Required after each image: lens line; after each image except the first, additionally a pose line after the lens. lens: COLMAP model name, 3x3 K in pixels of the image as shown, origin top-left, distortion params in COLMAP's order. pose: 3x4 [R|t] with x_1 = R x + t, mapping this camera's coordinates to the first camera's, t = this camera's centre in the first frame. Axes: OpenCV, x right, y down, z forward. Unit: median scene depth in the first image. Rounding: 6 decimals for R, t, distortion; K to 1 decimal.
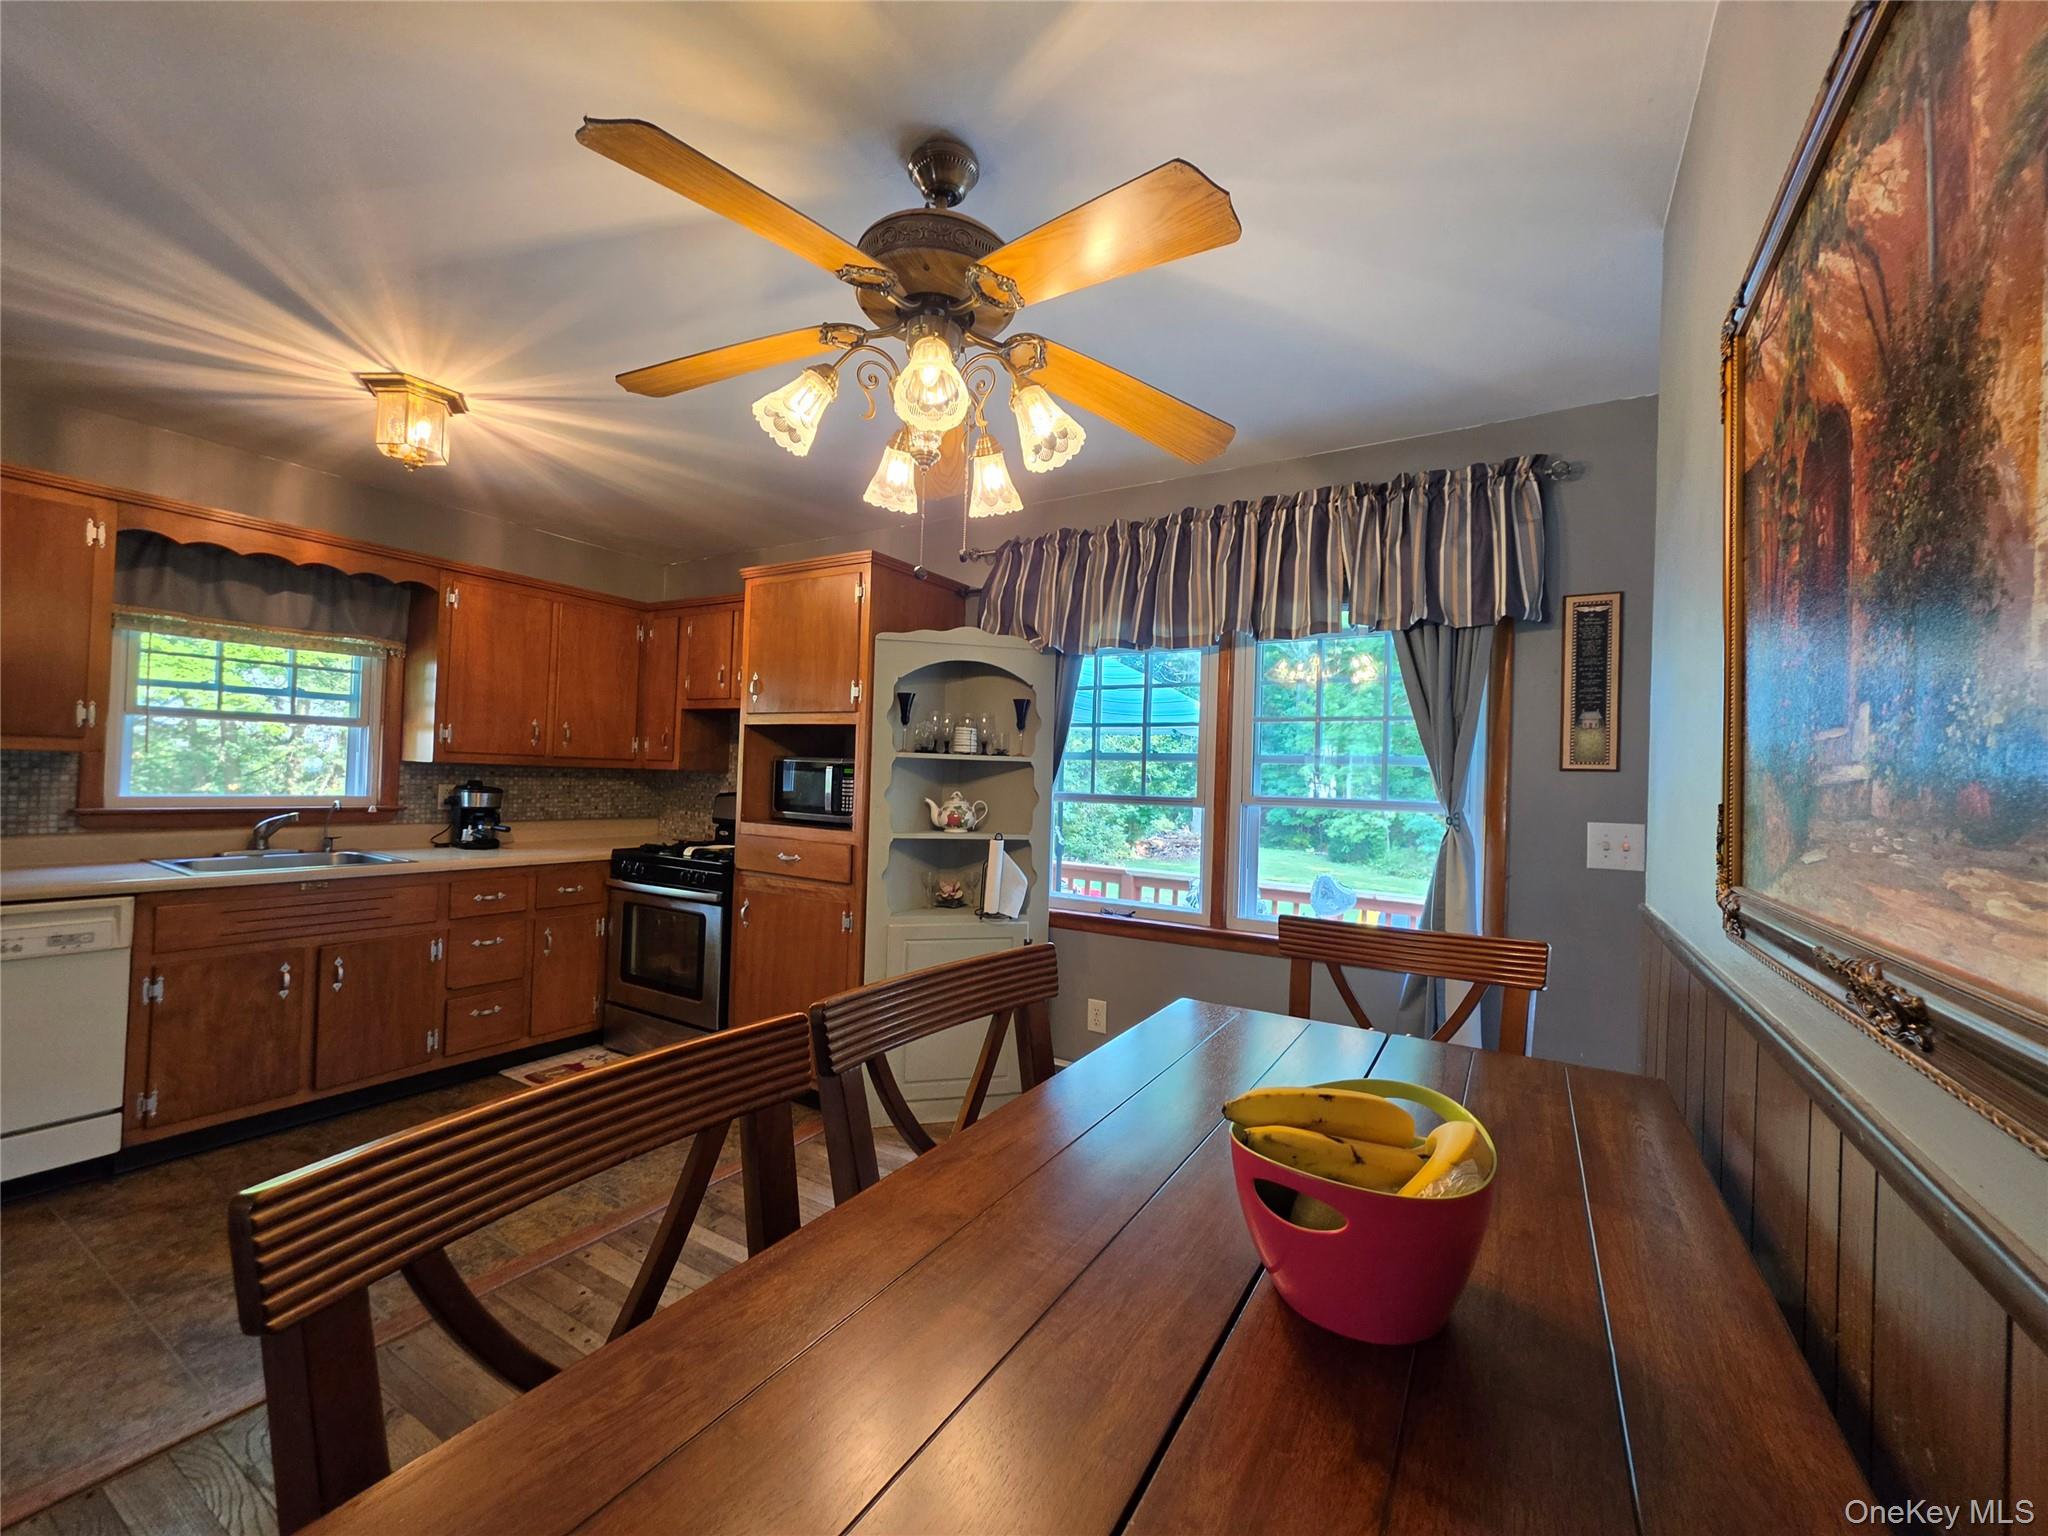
lens RADIAL K [[827.5, 0, 1021.3], [0, 827.5, 764.0], [0, 0, 1]] dist [-0.001442, 0.000093]
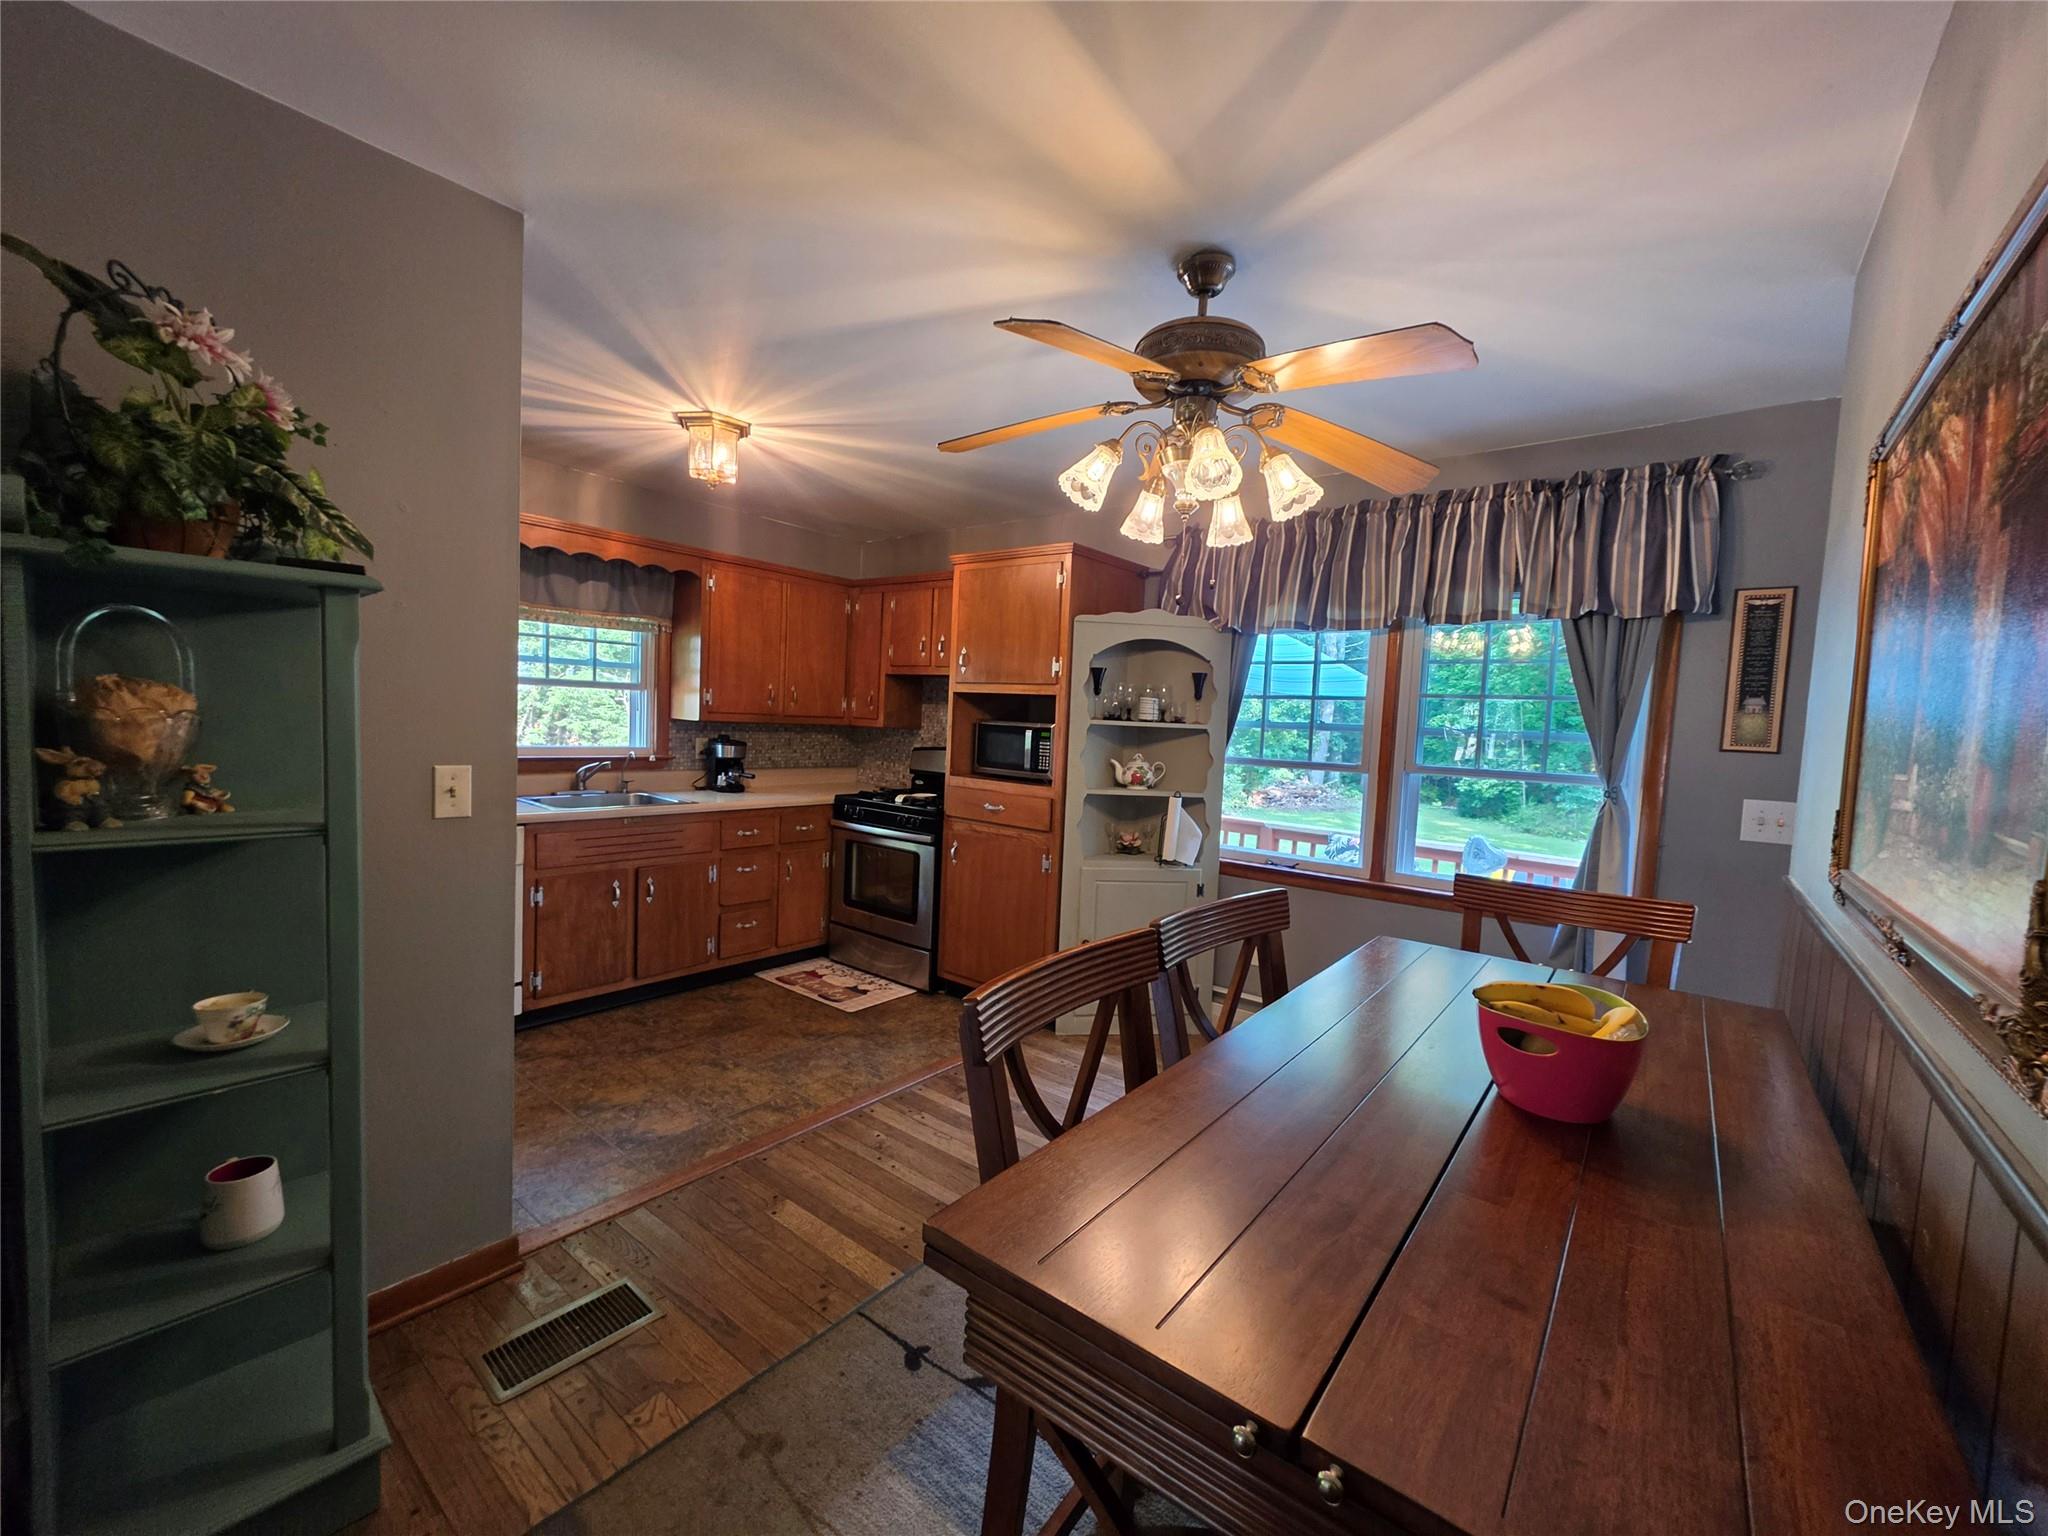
lens RADIAL K [[824.8, 0, 1024.0], [0, 824.8, 768.0], [0, 0, 1]] dist [-0.002099, 0.000675]
pose [[0.991632, 0.021210, -0.127344, -0.092263], [-0.011881, 0.997219, 0.073577, -0.029799], [0.128551, -0.071449, 0.989126, -0.149442]]
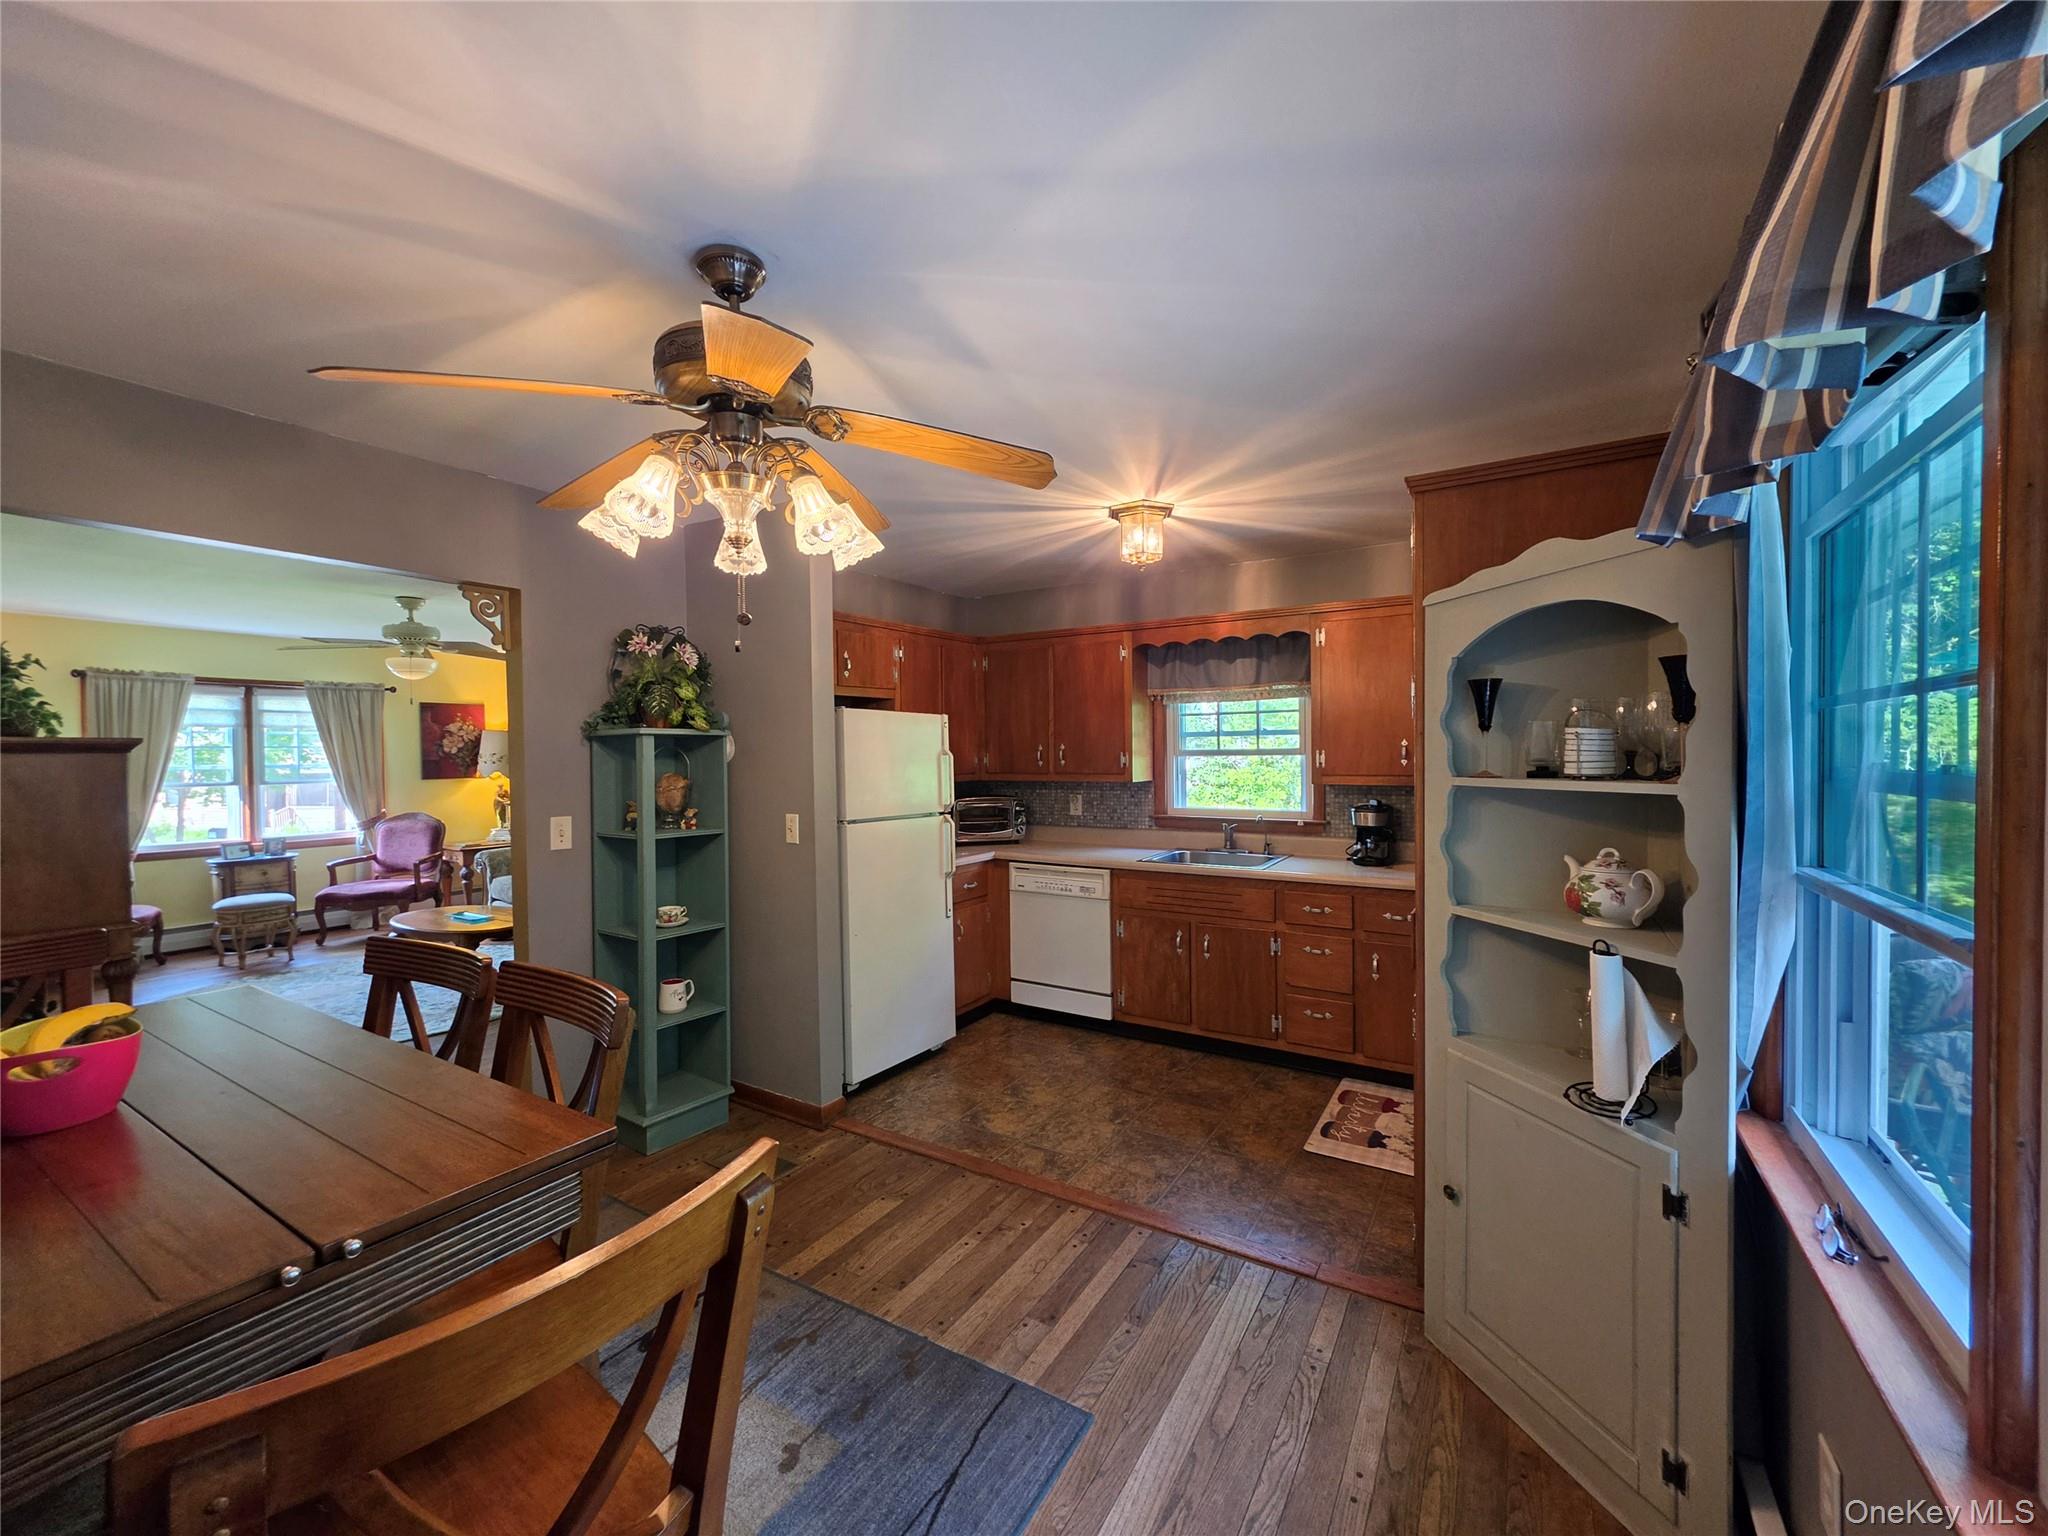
lens RADIAL K [[824.8, 0, 1024.0], [0, 824.8, 768.0], [0, 0, 1]] dist [-0.002099, 0.000675]
pose [[-0.007236, -0.015544, -0.999853, 0.465882], [0.024850, 0.999568, -0.015719, -0.018309], [0.999665, -0.024960, -0.006846, 0.661072]]
